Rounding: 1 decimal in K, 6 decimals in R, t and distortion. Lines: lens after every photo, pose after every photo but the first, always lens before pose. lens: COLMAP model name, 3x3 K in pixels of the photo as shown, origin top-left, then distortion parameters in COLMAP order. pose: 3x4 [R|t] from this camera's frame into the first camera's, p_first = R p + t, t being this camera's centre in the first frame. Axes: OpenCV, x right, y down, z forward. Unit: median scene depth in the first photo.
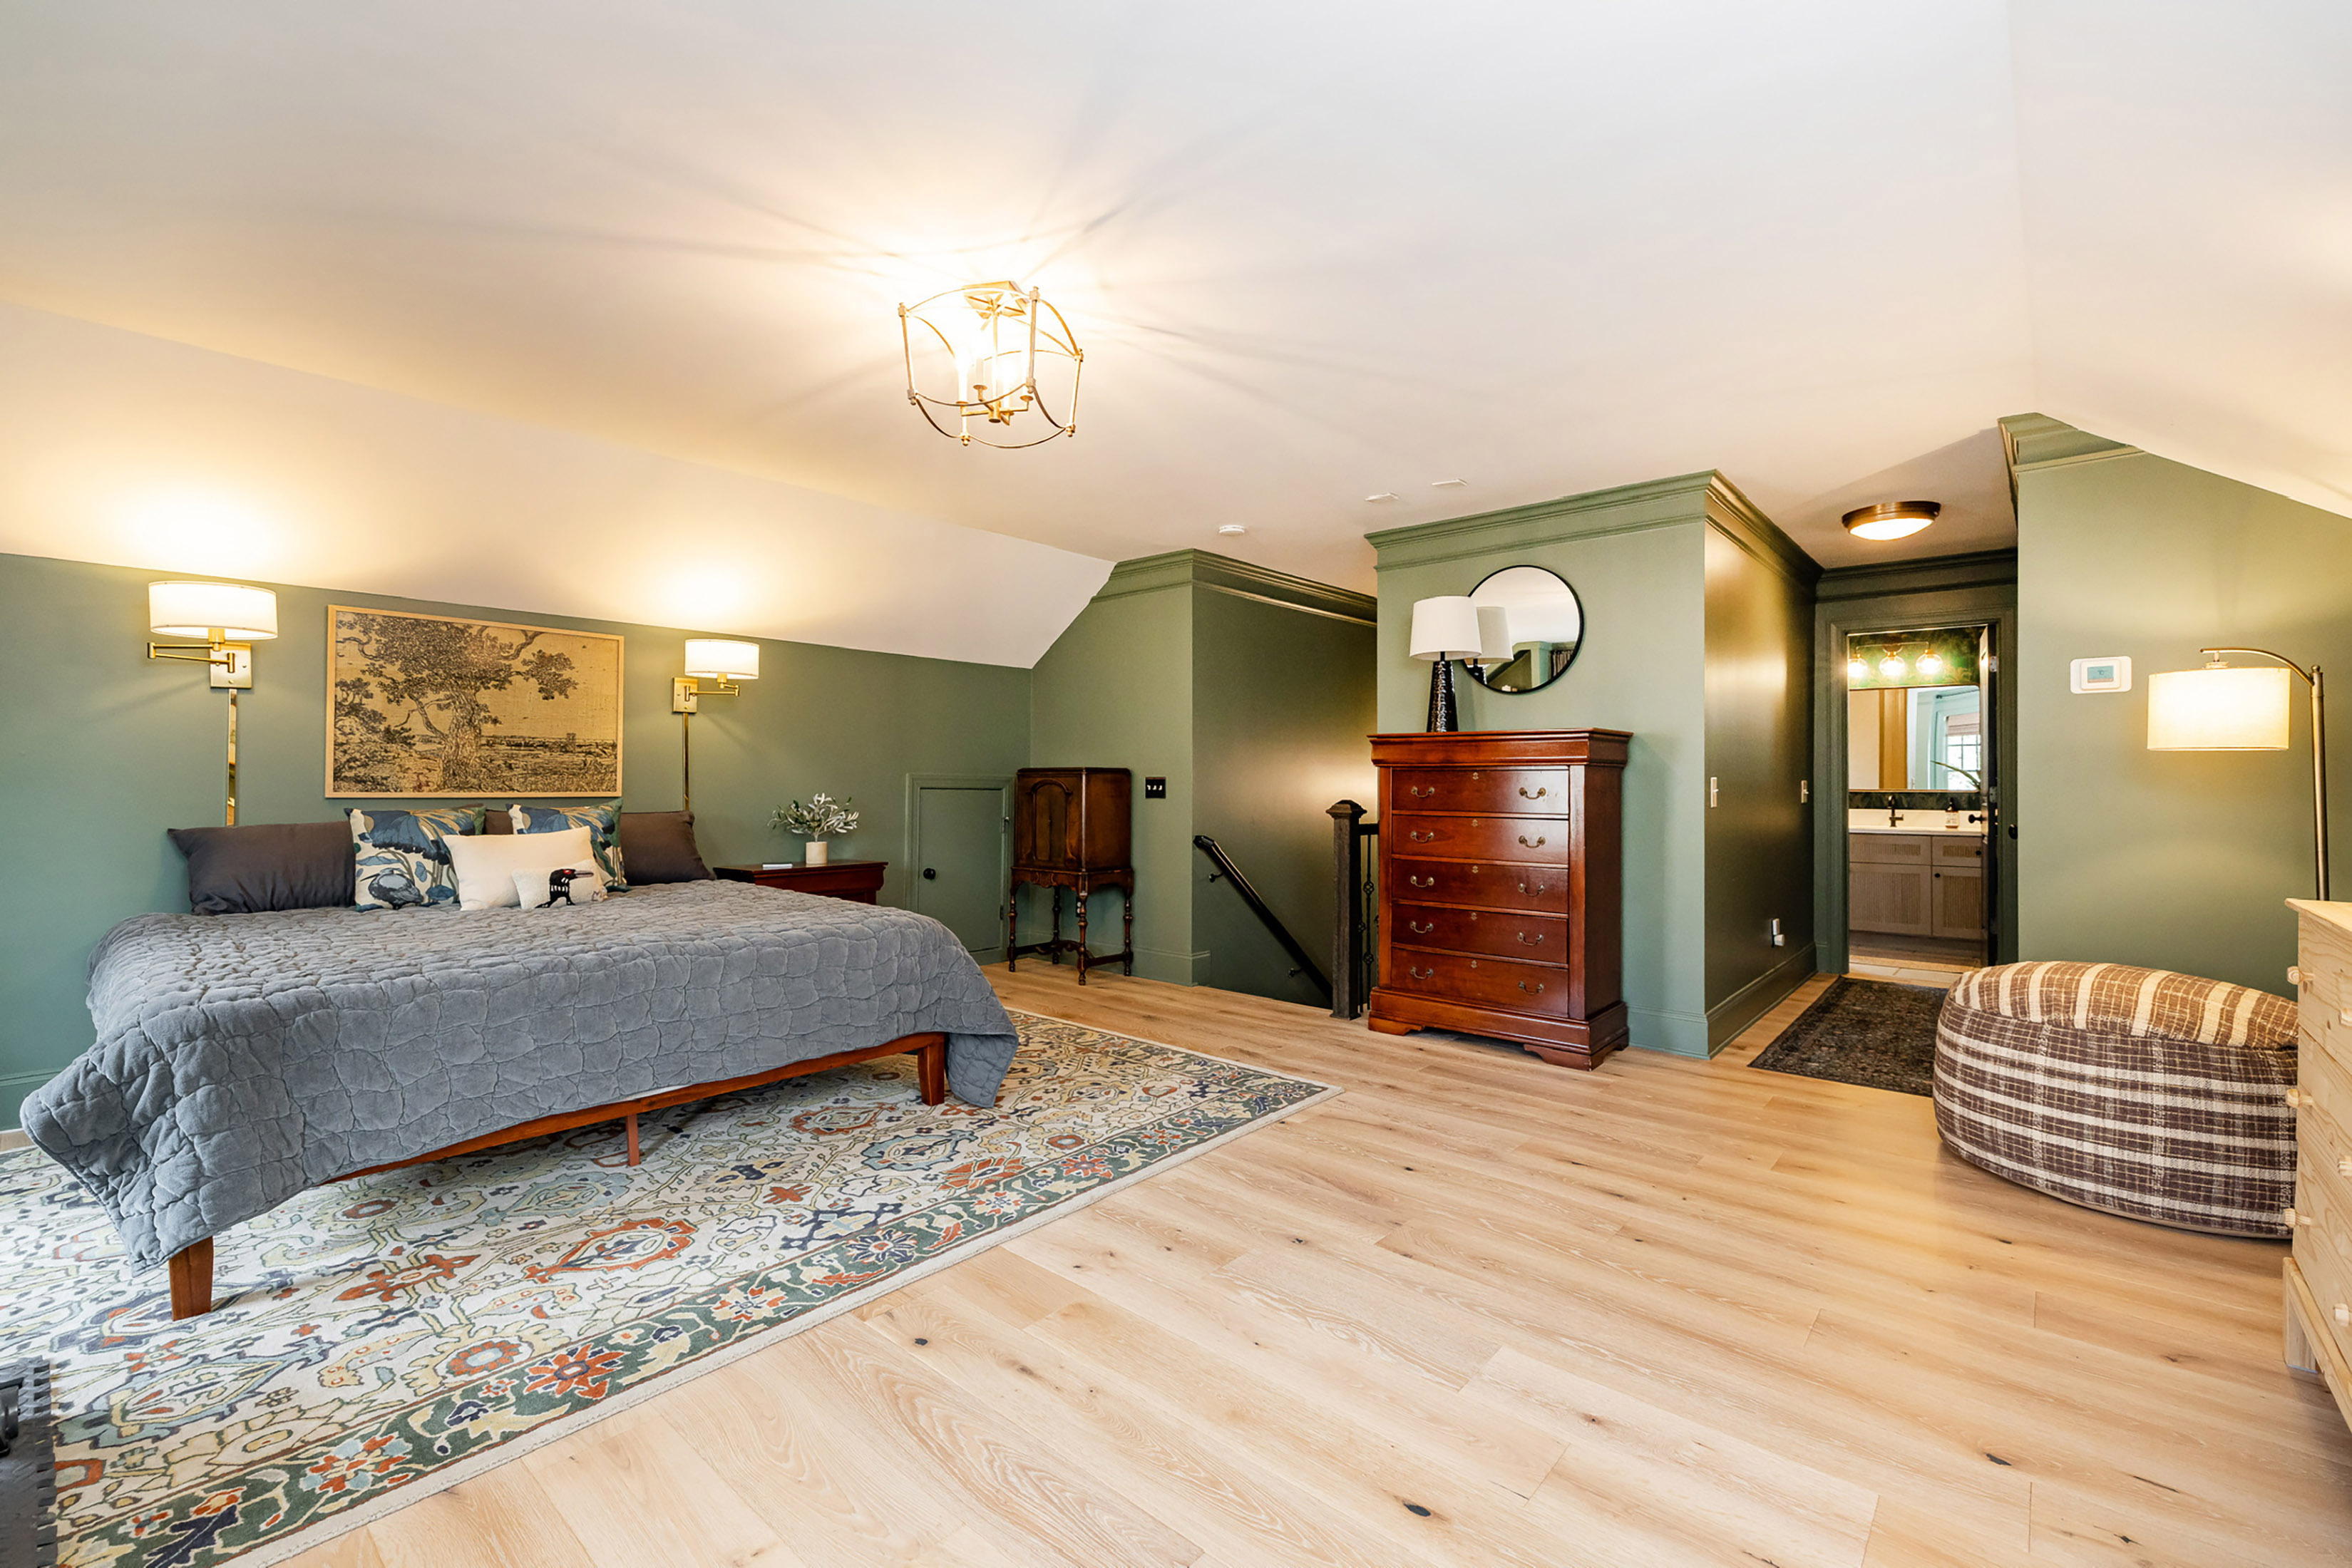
lens RADIAL K [[1010.1, 0, 1192.3], [0, 1010.1, 770.8], [0, 0, 1]] dist [-0.001447, -0.000200]
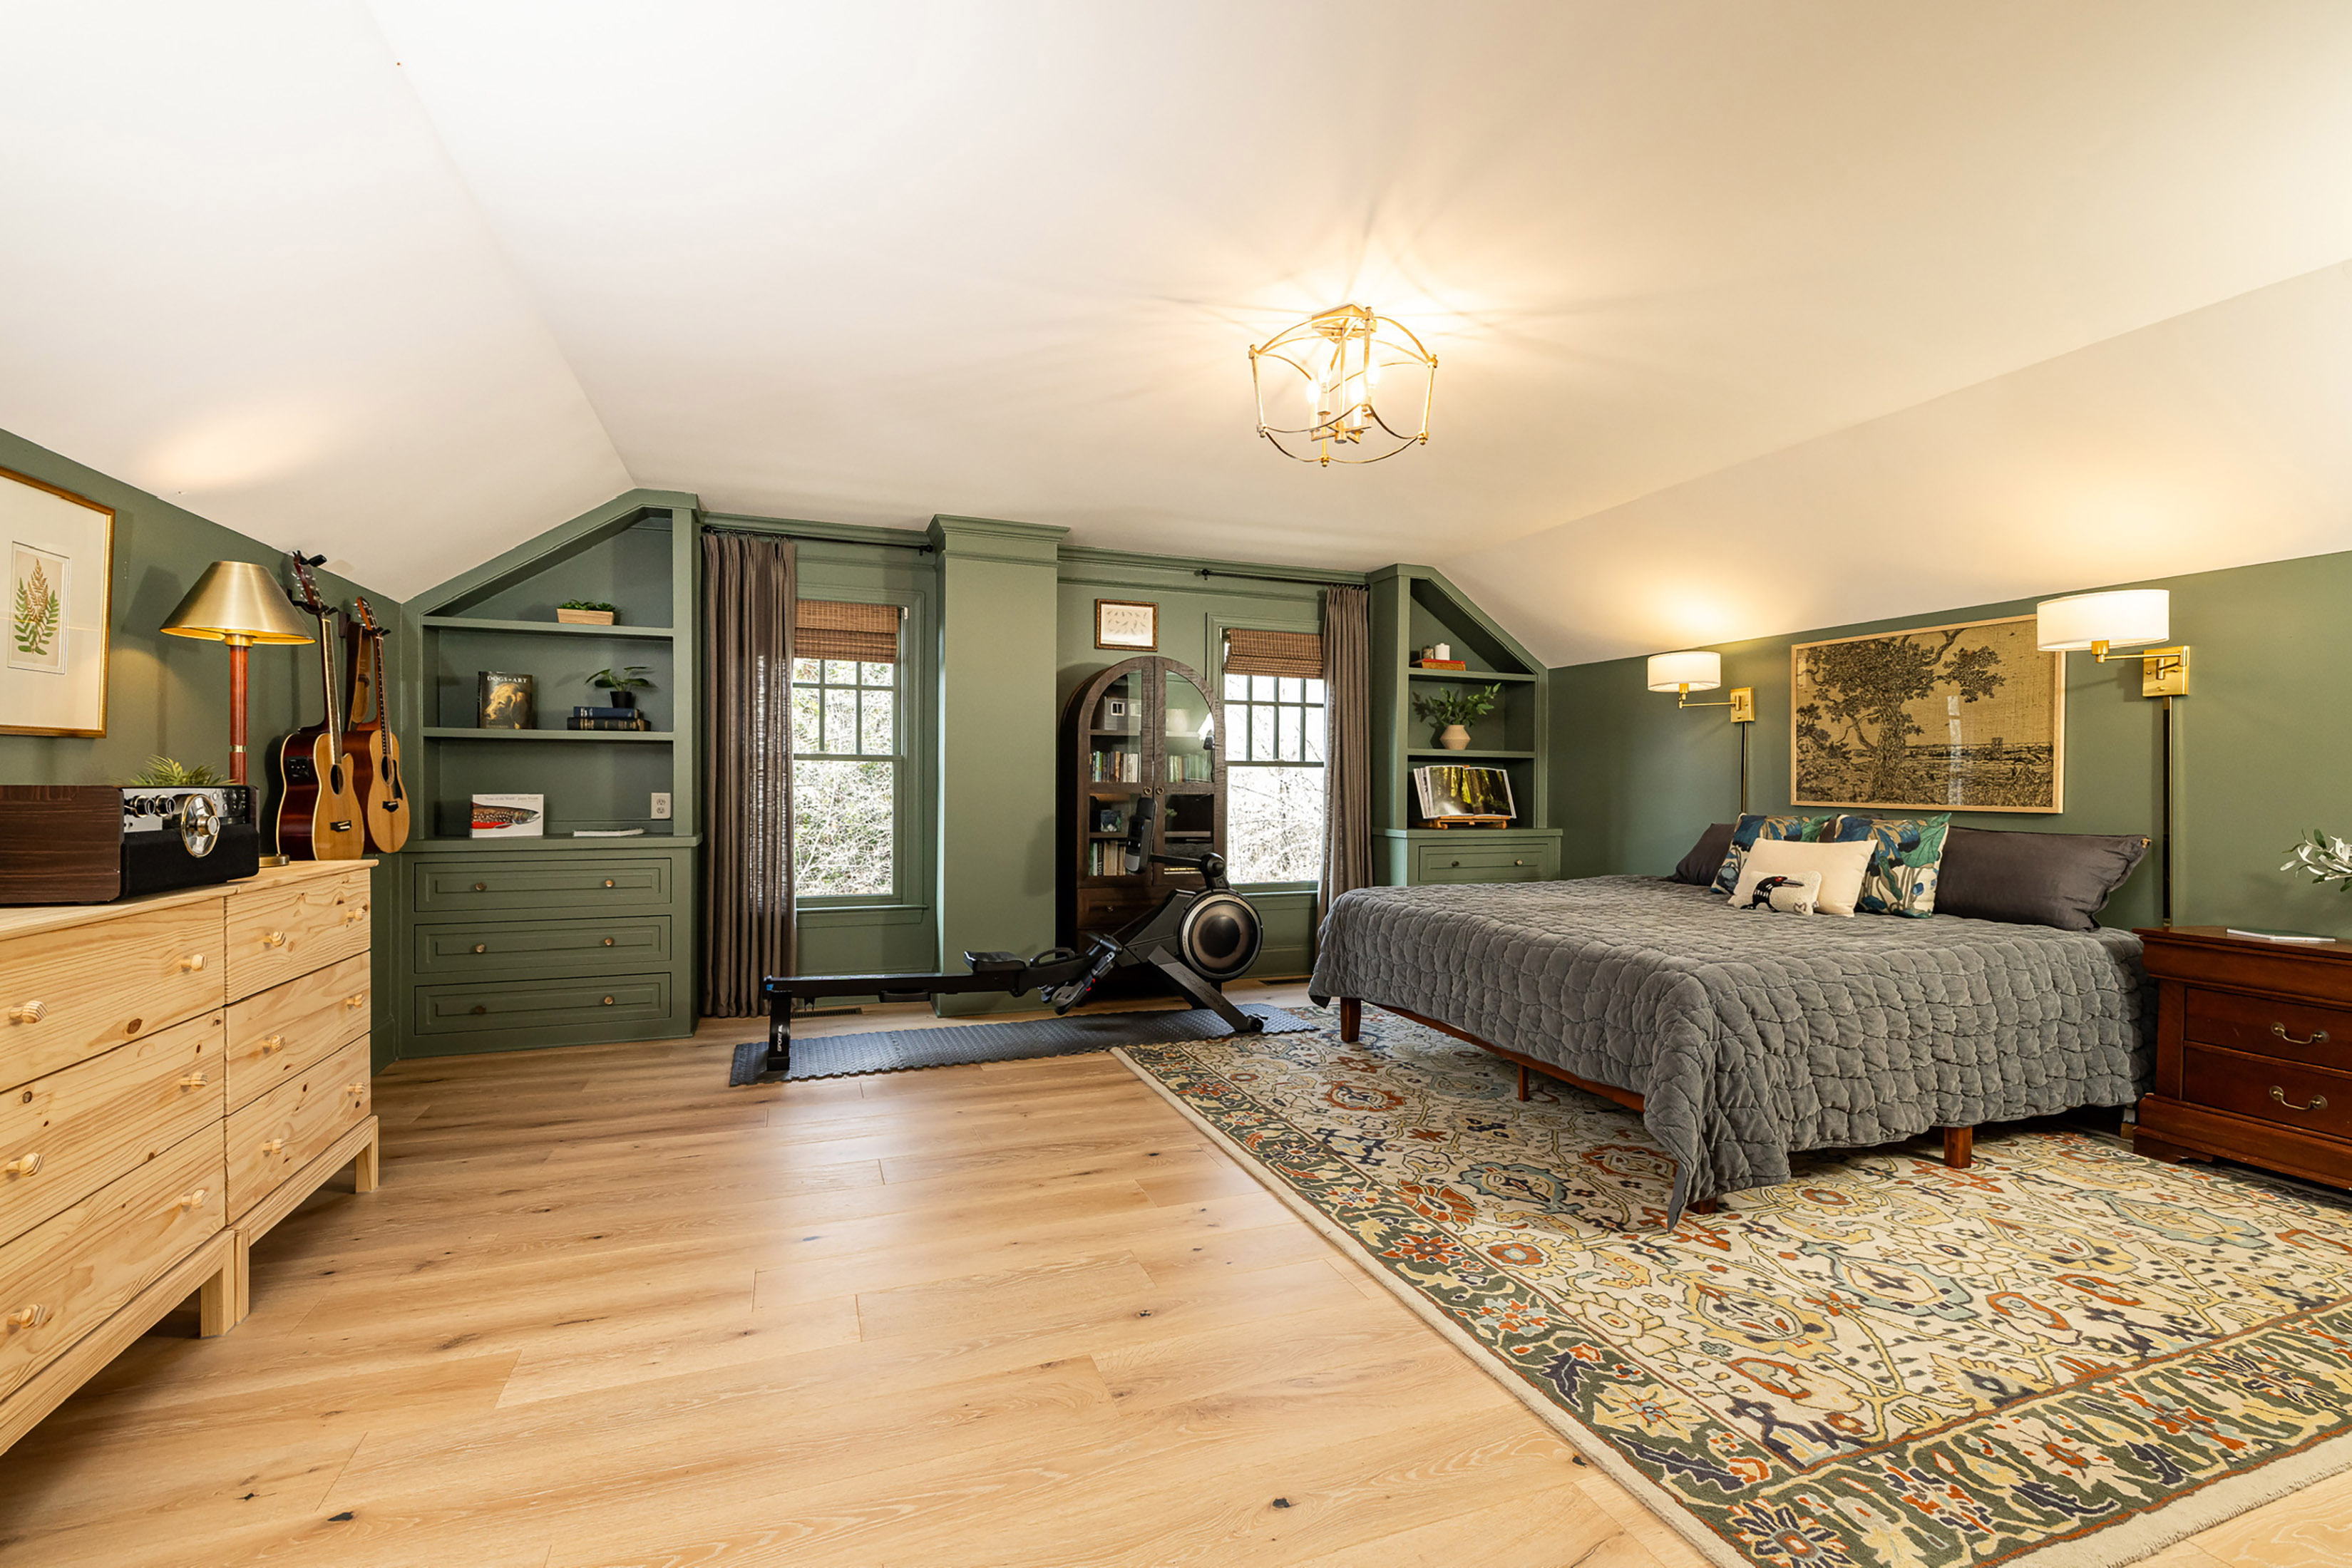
lens RADIAL K [[1010.1, 0, 1188.6], [0, 1010.1, 789.5], [0, 0, 1]] dist [-0.001447, -0.000200]
pose [[-0.476659, -0.002239, -0.879086, 0.628164], [-0.002631, 0.999996, -0.001120, 0.012925], [0.879084, 0.001779, -0.476663, 1.069254]]
